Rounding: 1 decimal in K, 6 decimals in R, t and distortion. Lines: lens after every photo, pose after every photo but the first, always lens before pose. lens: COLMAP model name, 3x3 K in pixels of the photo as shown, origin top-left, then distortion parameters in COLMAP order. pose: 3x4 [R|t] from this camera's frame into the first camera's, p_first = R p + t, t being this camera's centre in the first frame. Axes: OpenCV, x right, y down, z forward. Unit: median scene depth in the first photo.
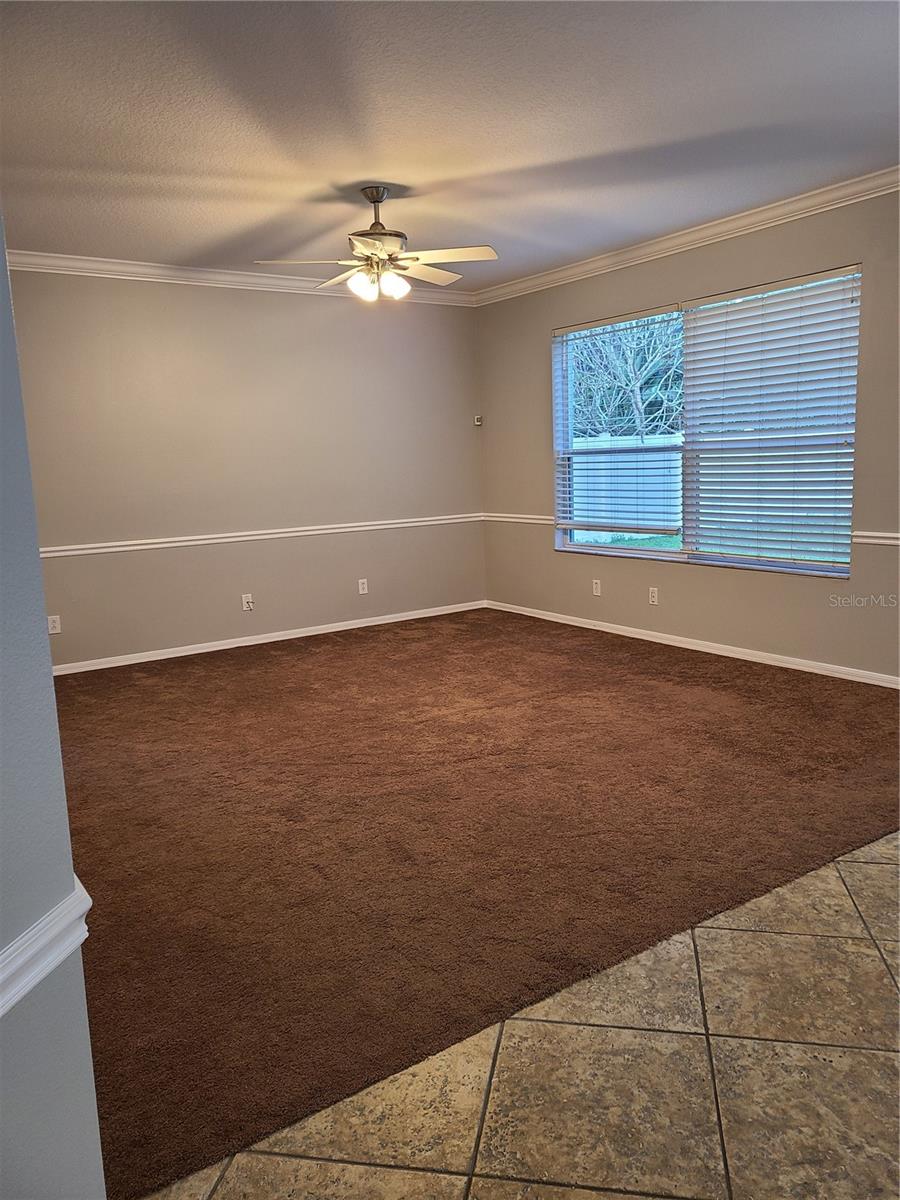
lens RADIAL K [[893.0, 0, 450.0], [0, 893.0, 600.0], [0, 0, 1]] dist [0.066095, -0.038052]
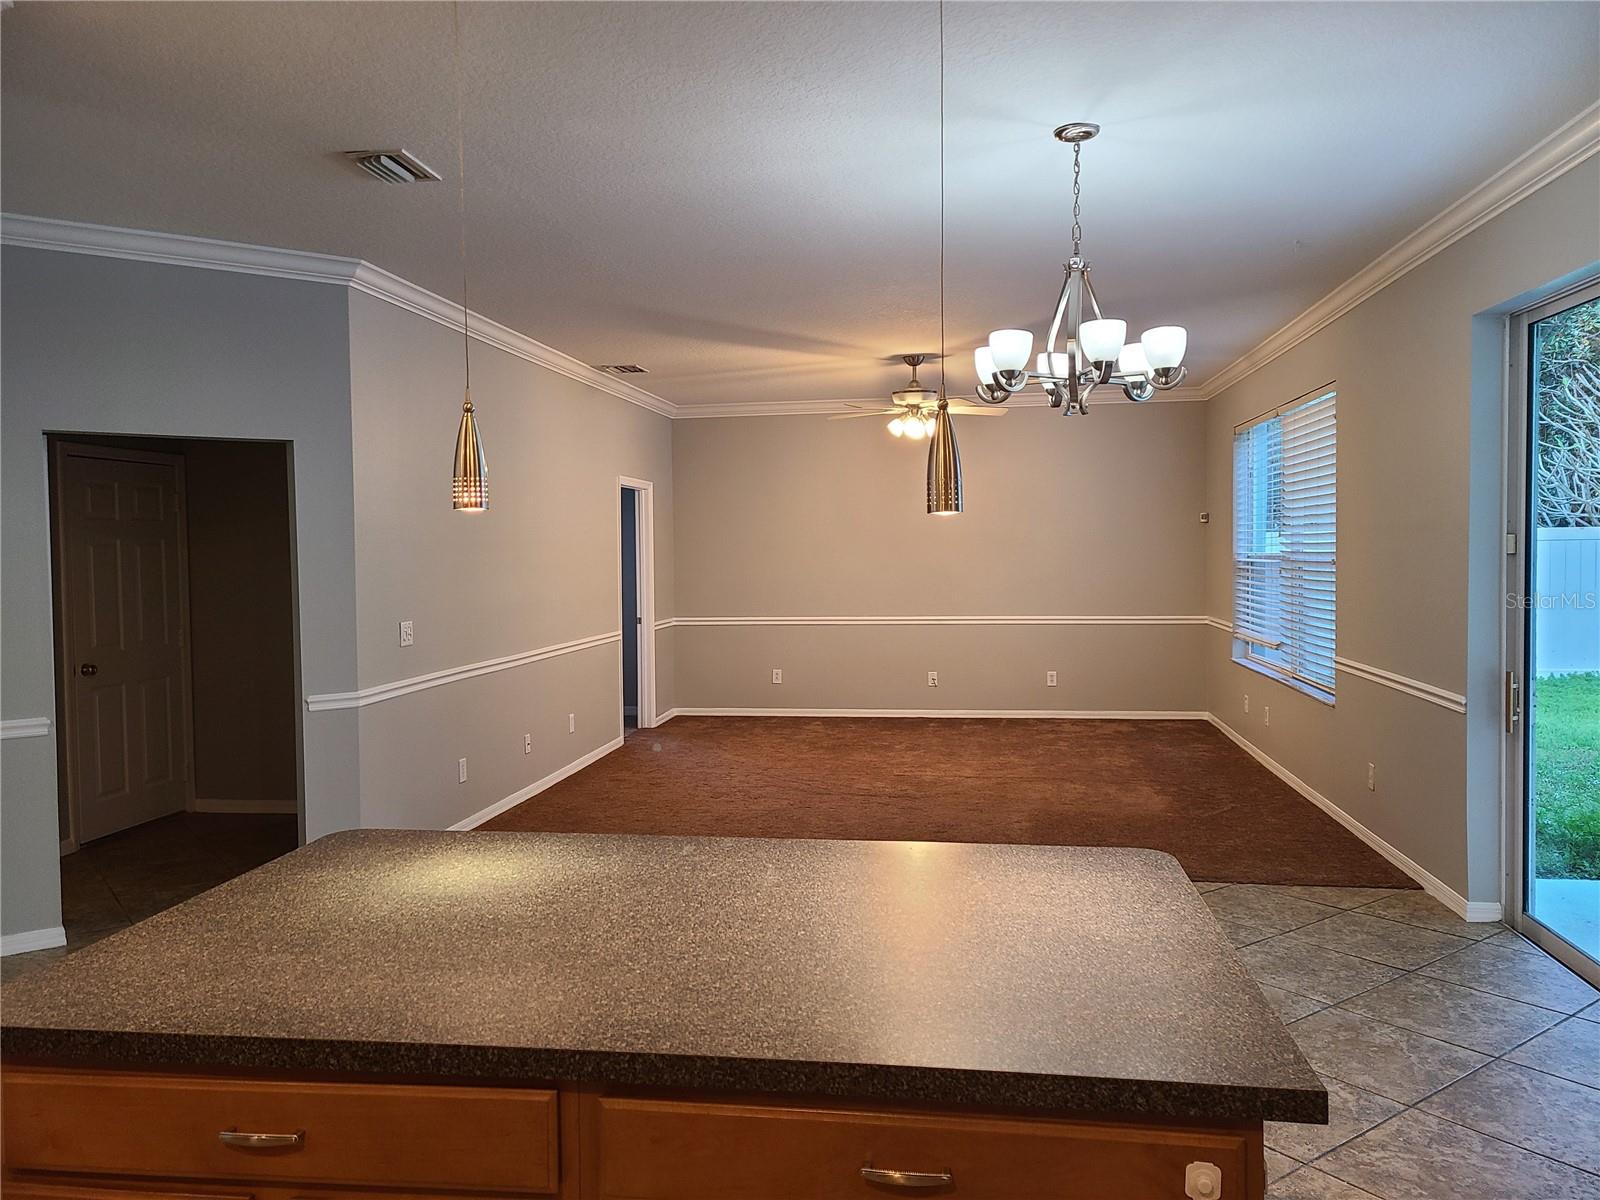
lens RADIAL K [[1190.7, 0, 804.2], [0, 1190.7, 587.7], [0, 0, 1]] dist [0.066095, -0.038052]
pose [[0.733282, 0.051955, -0.677937, 0.633286], [-0.124800, 0.990421, -0.059085, -0.002352], [0.668373, 0.127933, 0.732742, -0.205447]]
